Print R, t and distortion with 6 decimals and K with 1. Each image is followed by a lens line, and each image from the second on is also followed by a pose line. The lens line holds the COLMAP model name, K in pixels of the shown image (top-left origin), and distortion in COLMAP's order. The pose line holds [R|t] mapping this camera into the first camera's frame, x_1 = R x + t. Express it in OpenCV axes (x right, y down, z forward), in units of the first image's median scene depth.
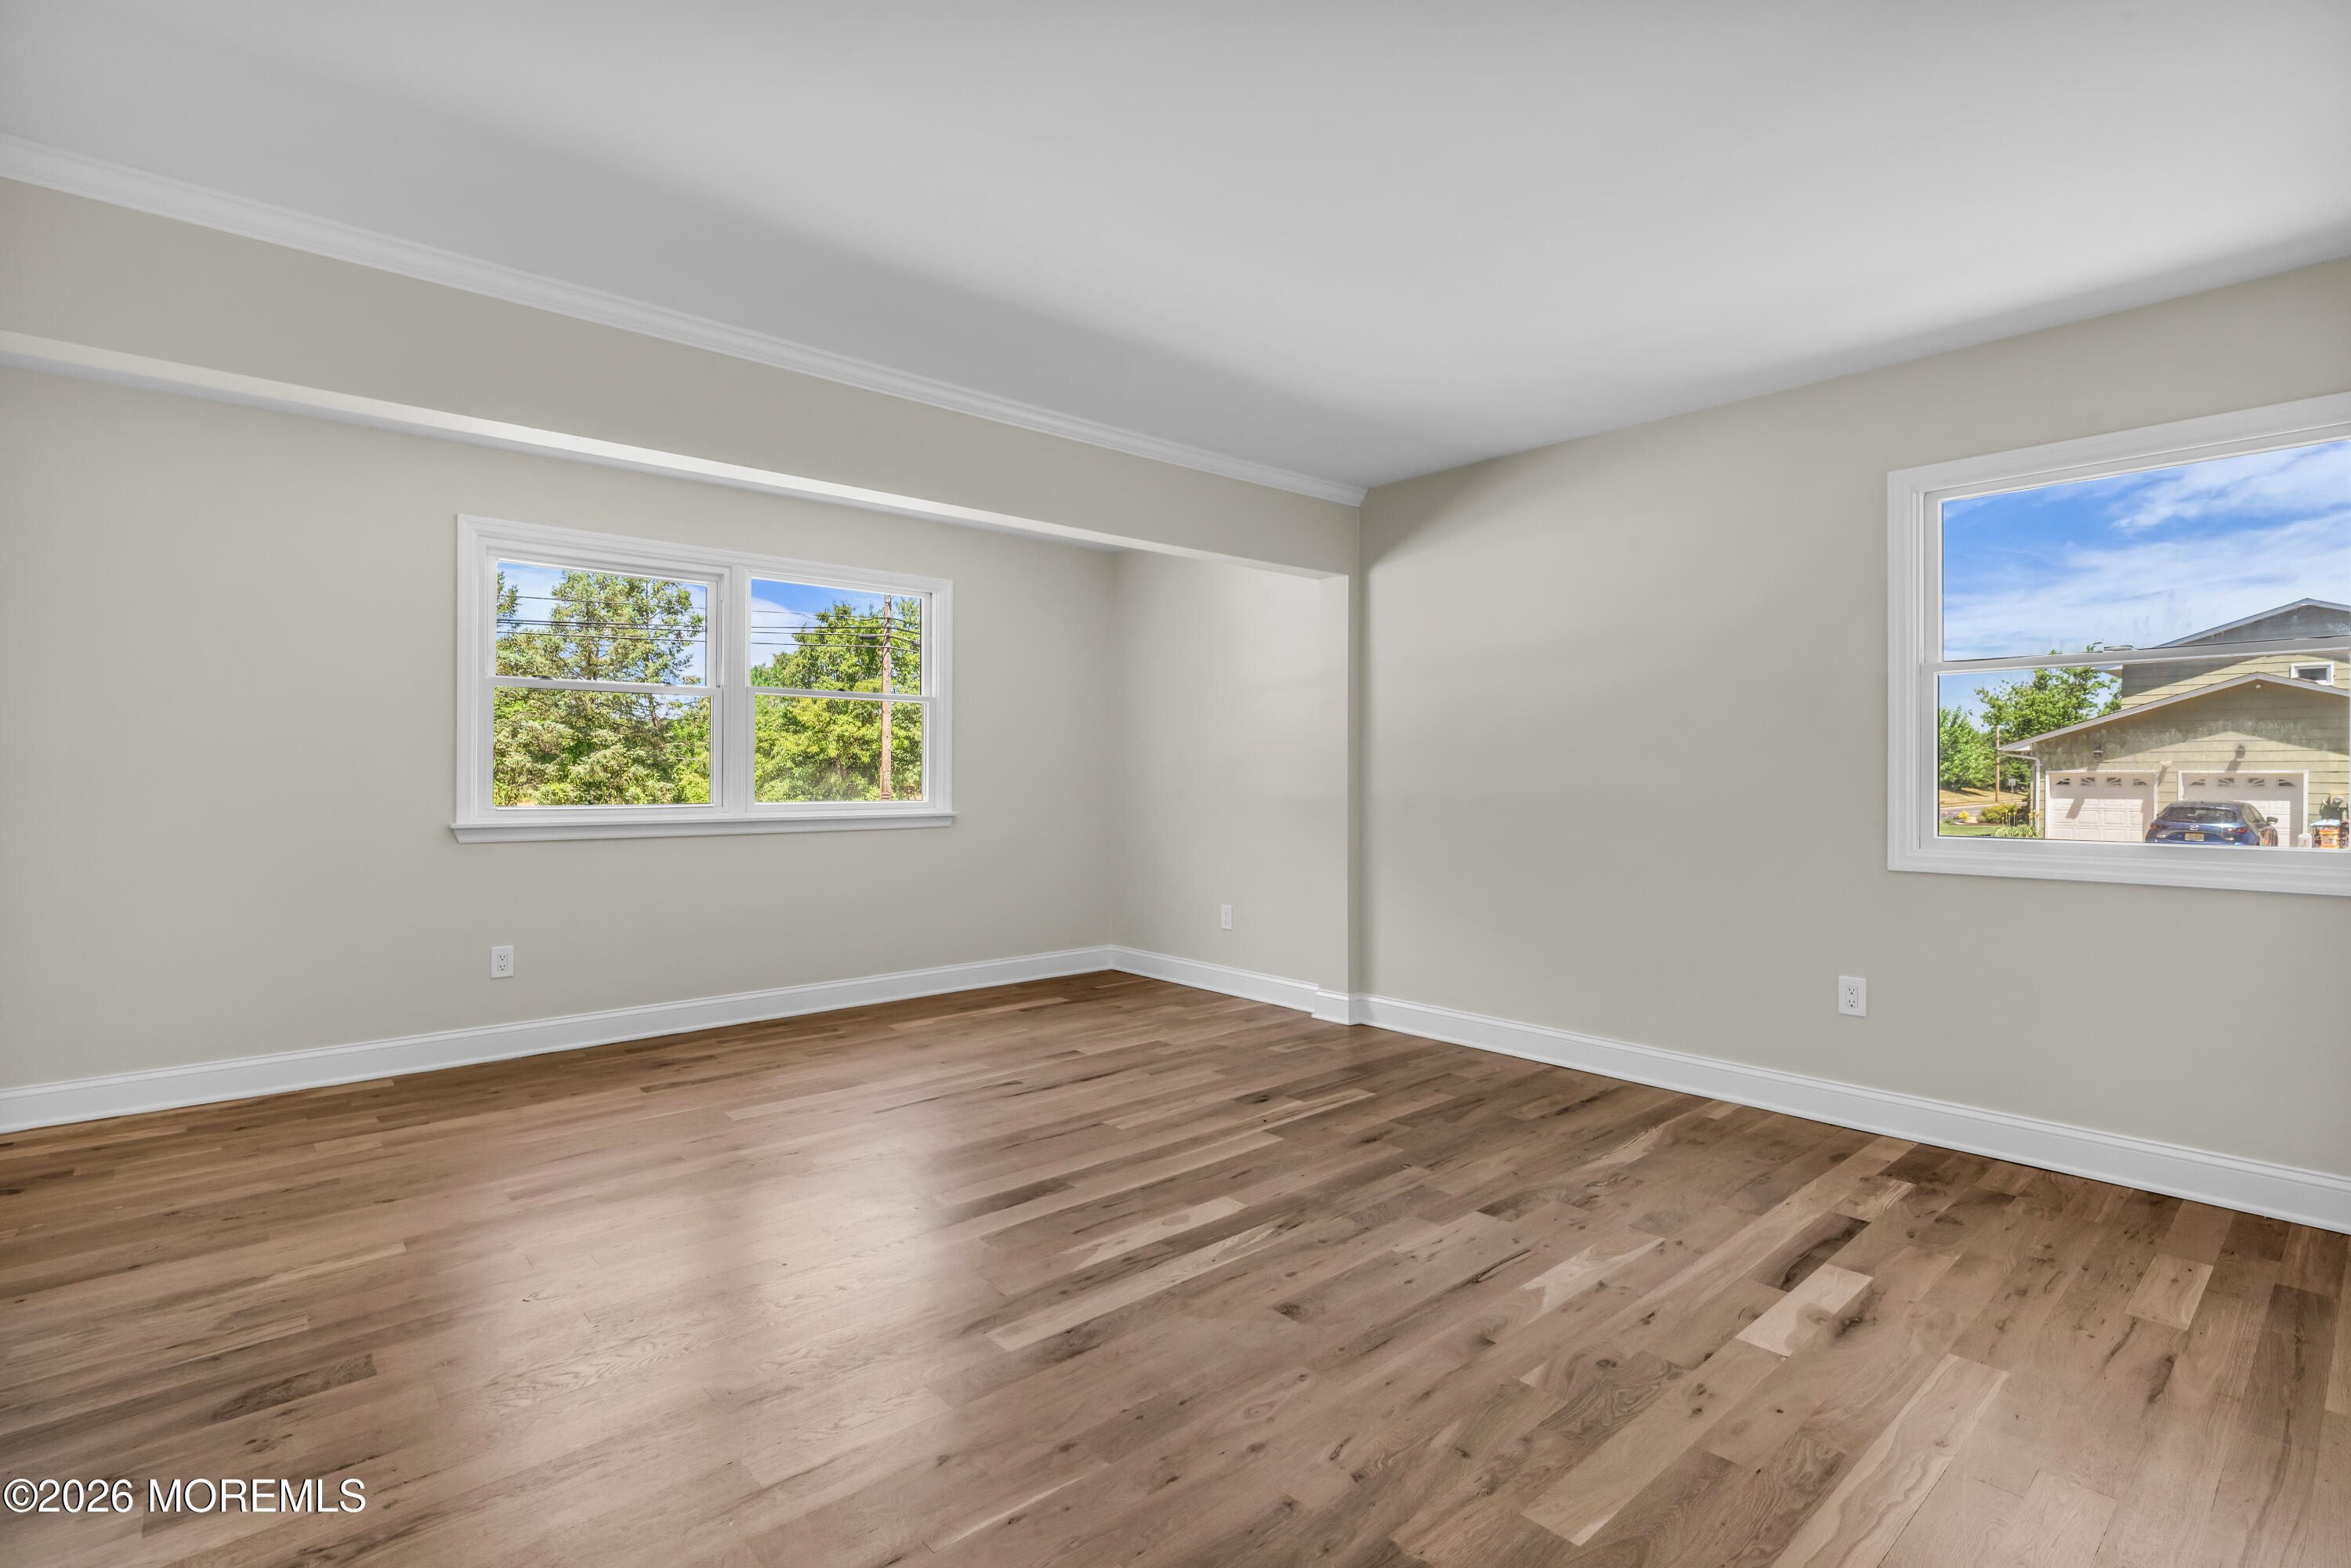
lens RADIAL K [[1139.8, 0, 1176.1], [0, 1139.8, 772.6], [0, 0, 1]] dist [-0.000905, -0.000039]
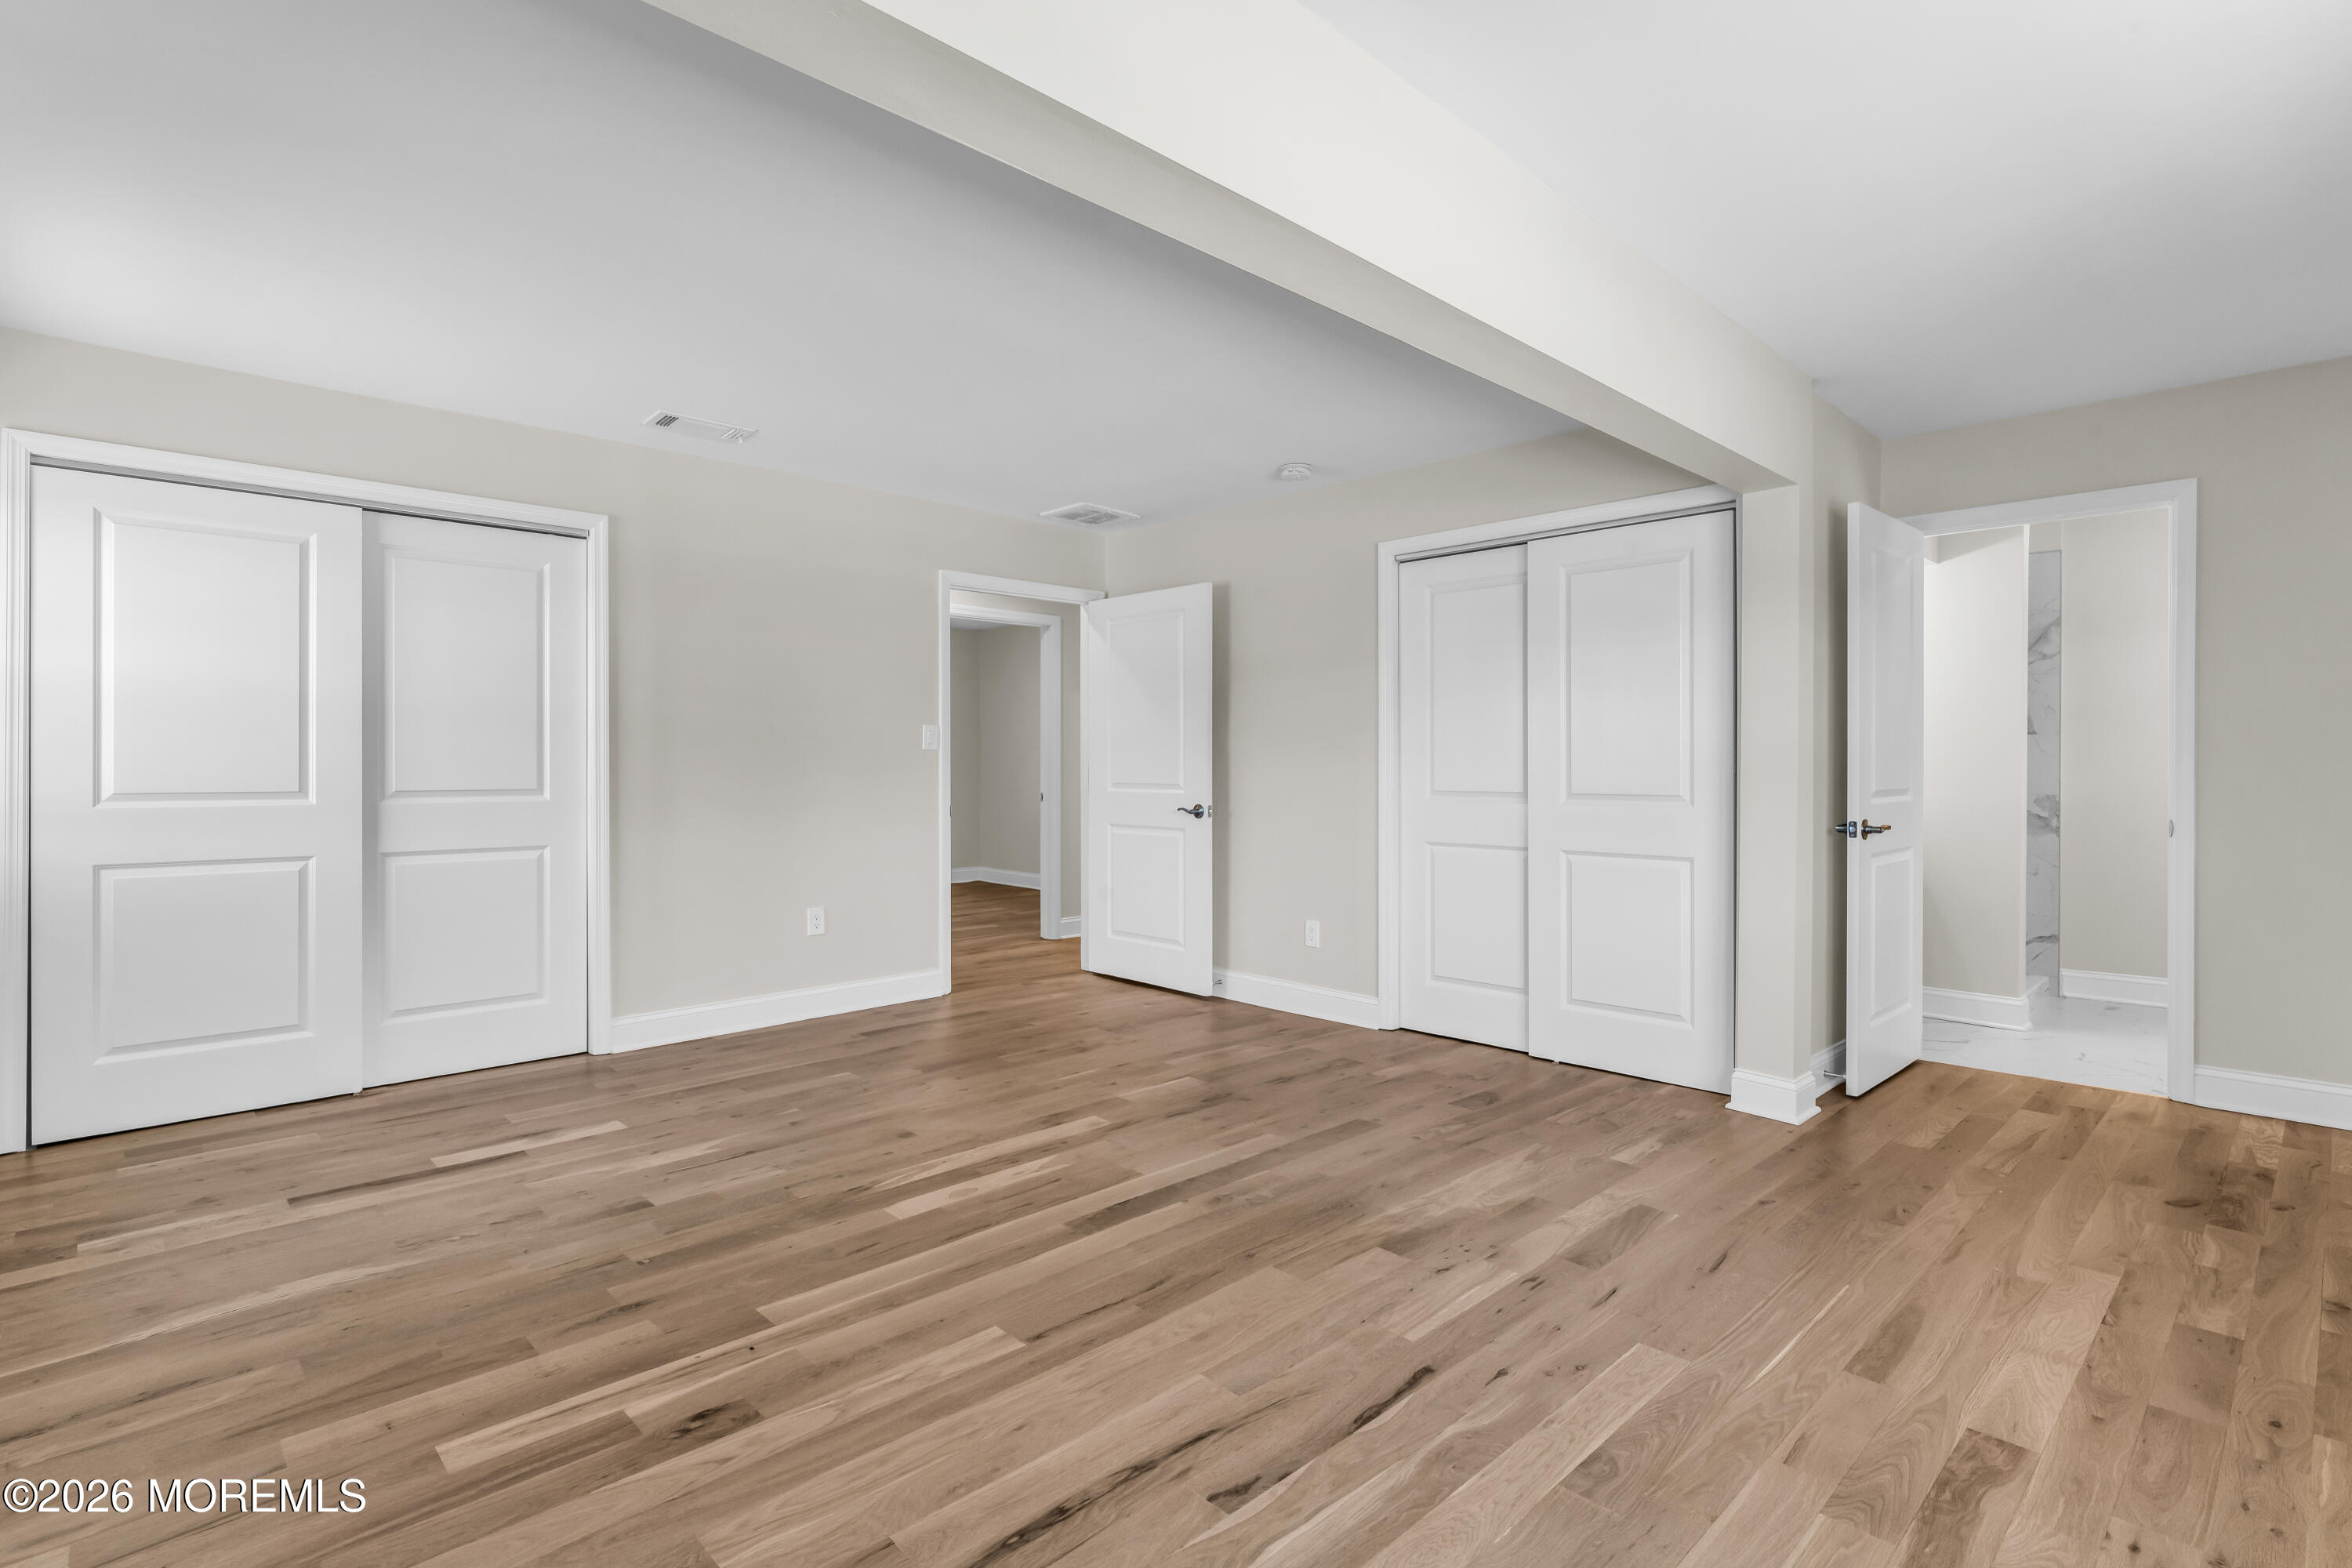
lens RADIAL K [[1140.3, 0, 1177.7], [0, 1140.3, 779.8], [0, 0, 1]] dist [-0.000905, -0.000039]
pose [[-0.999060, -0.000404, -0.043346, -0.139461], [-0.000889, 0.999937, 0.011159, 0.002136], [0.043339, 0.011187, -0.998998, 1.888760]]
